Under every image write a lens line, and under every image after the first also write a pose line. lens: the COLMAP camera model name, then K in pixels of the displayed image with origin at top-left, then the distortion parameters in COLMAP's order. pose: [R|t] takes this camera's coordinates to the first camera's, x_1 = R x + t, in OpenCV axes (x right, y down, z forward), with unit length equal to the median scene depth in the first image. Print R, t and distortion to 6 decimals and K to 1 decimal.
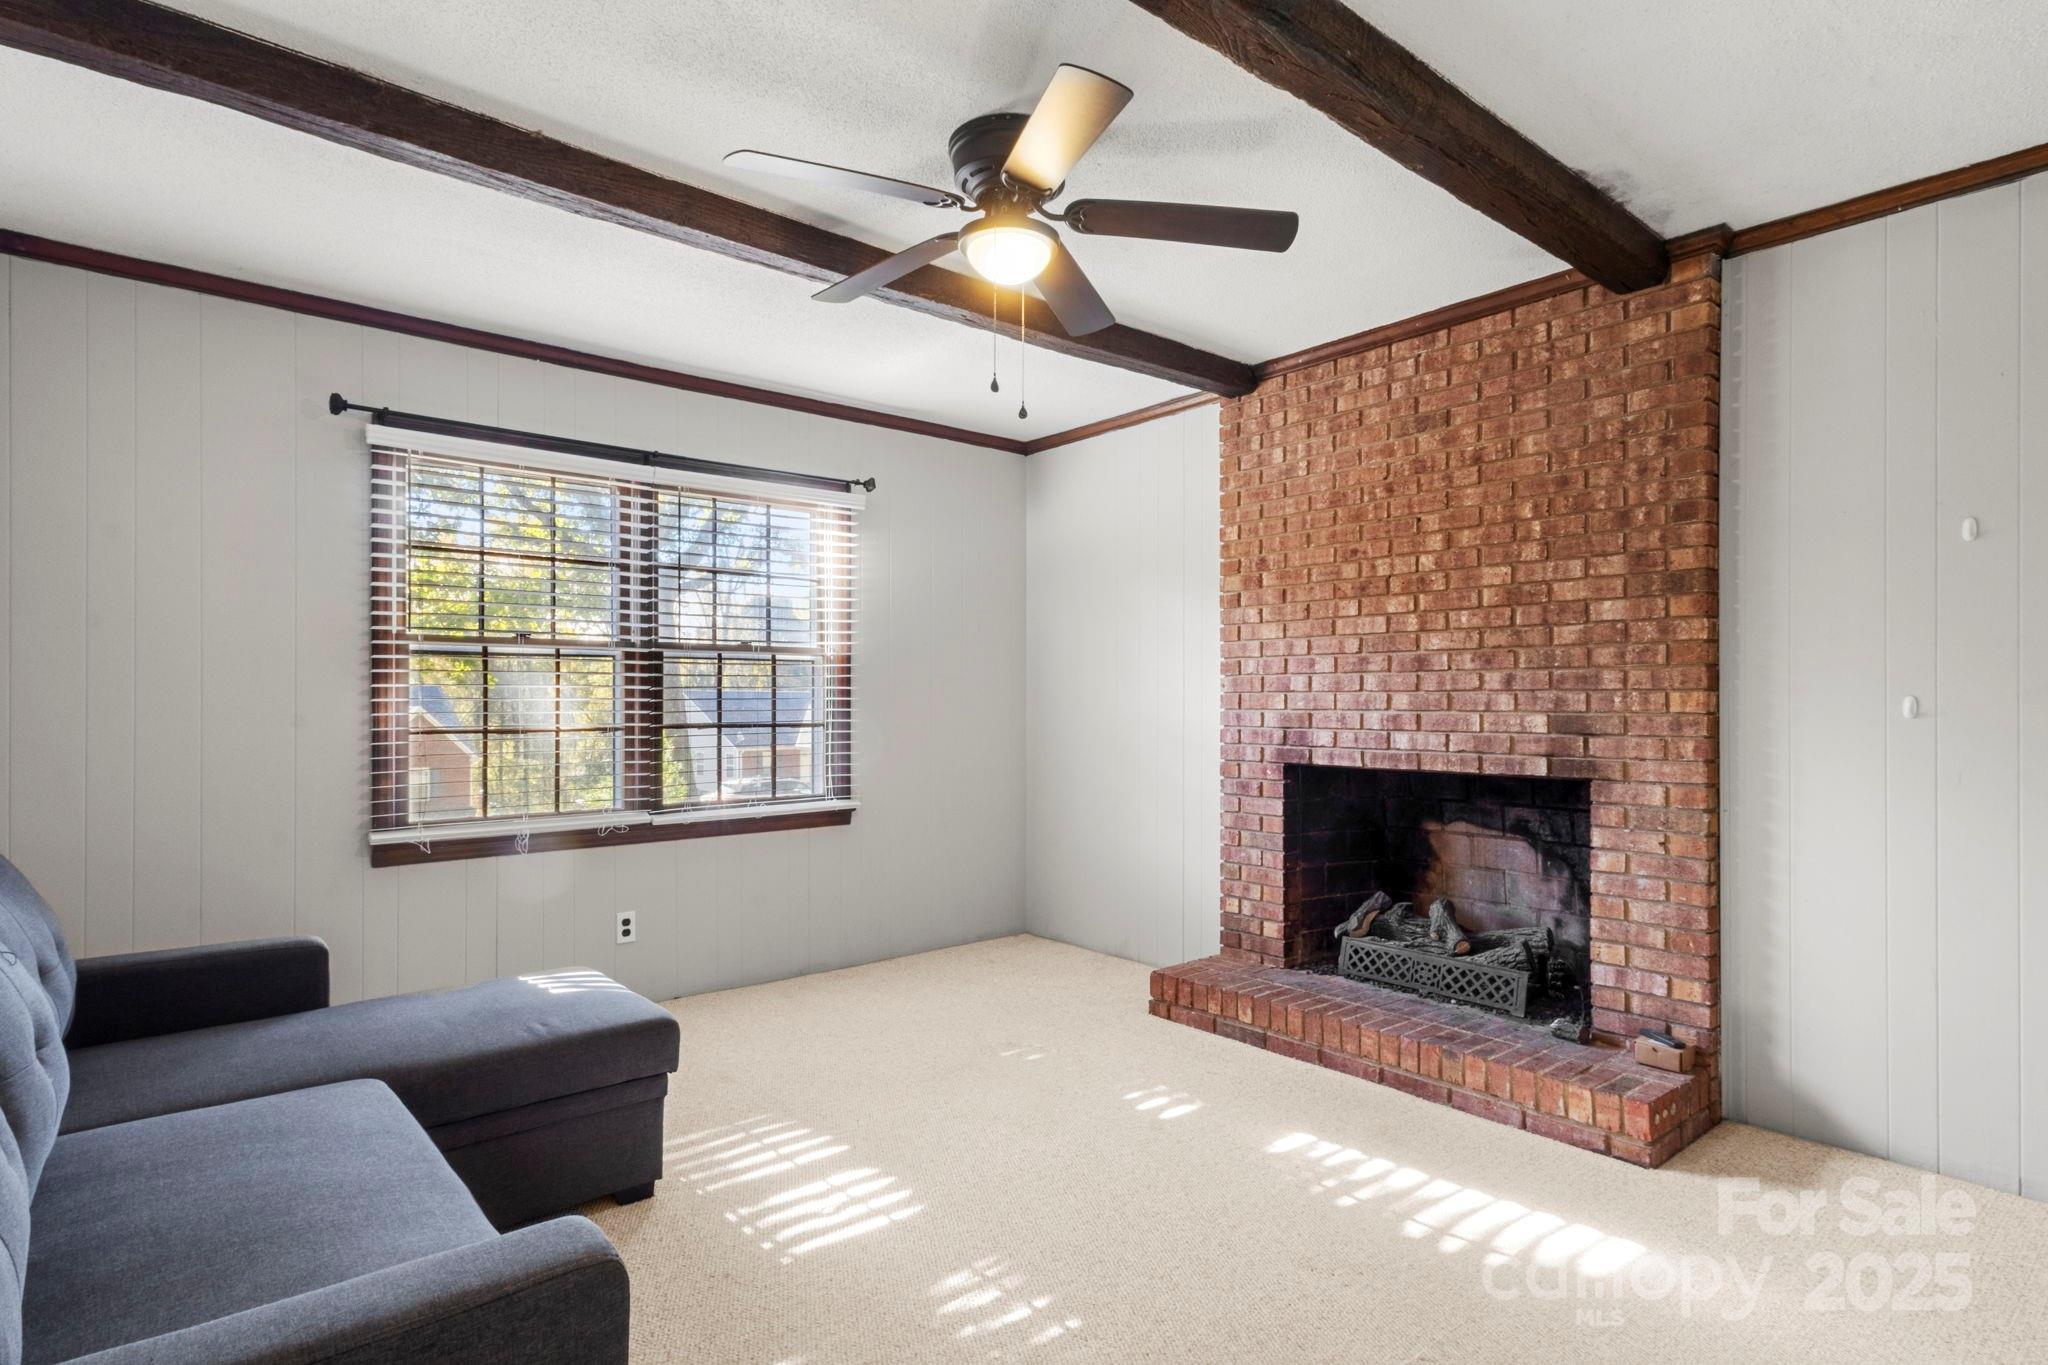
lens RADIAL K [[1045.7, 0, 1032.2], [0, 1045.7, 694.2], [0, 0, 1]] dist [0.004989, 0.000382]
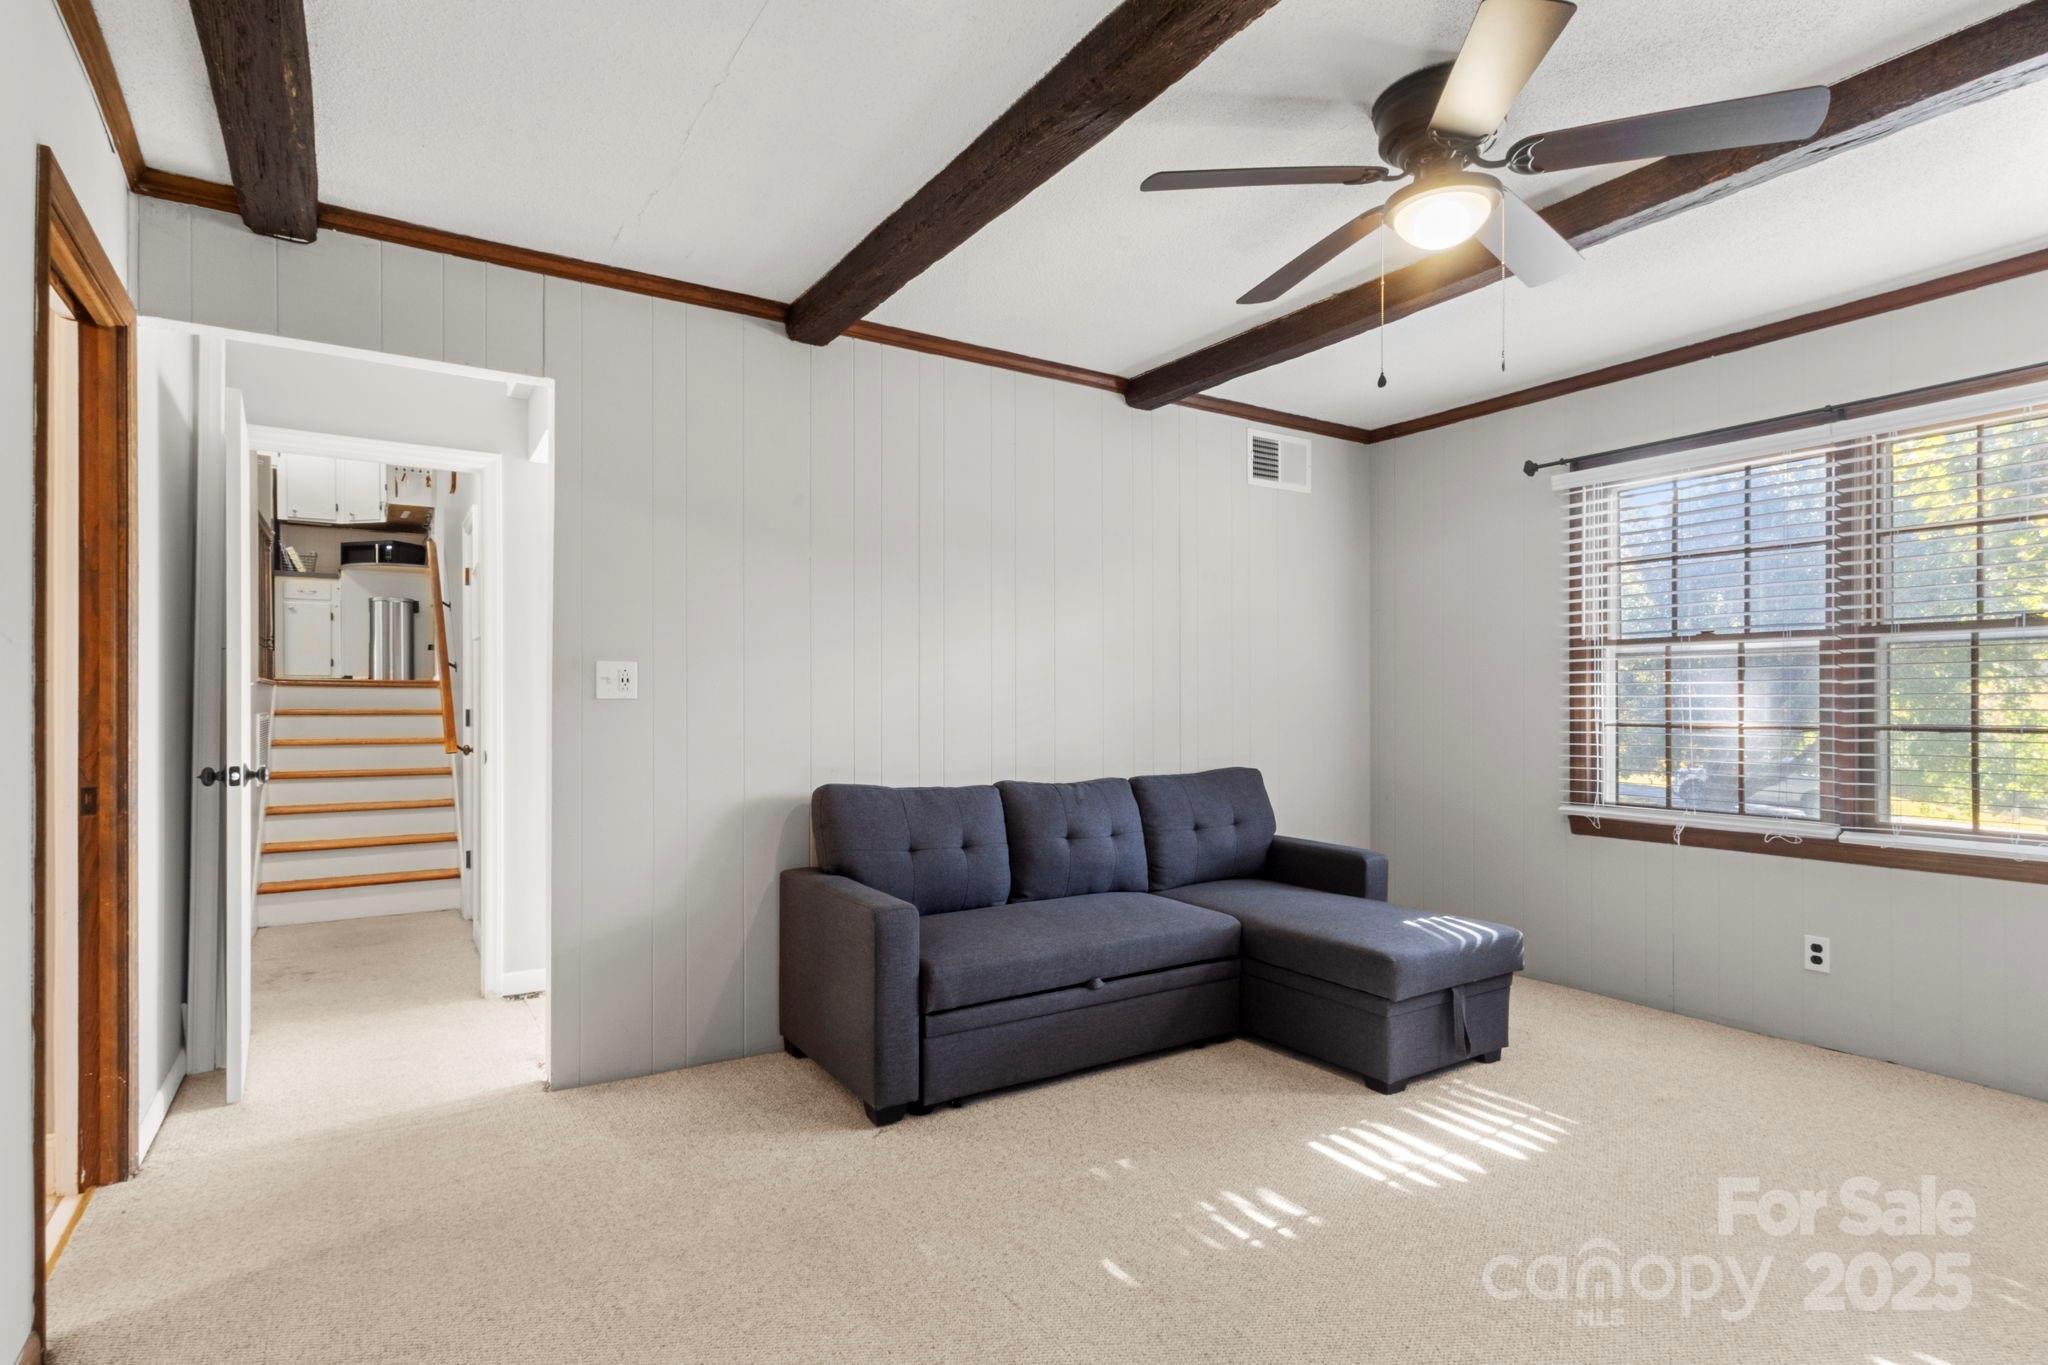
lens RADIAL K [[1045.7, 0, 1032.4], [0, 1045.7, 689.2], [0, 0, 1]] dist [0.004989, 0.000382]
pose [[-0.140010, -0.008551, -0.990113, 0.601566], [0.009605, 0.999904, -0.009994, 0.002573], [0.990104, -0.010909, -0.139914, 0.488614]]
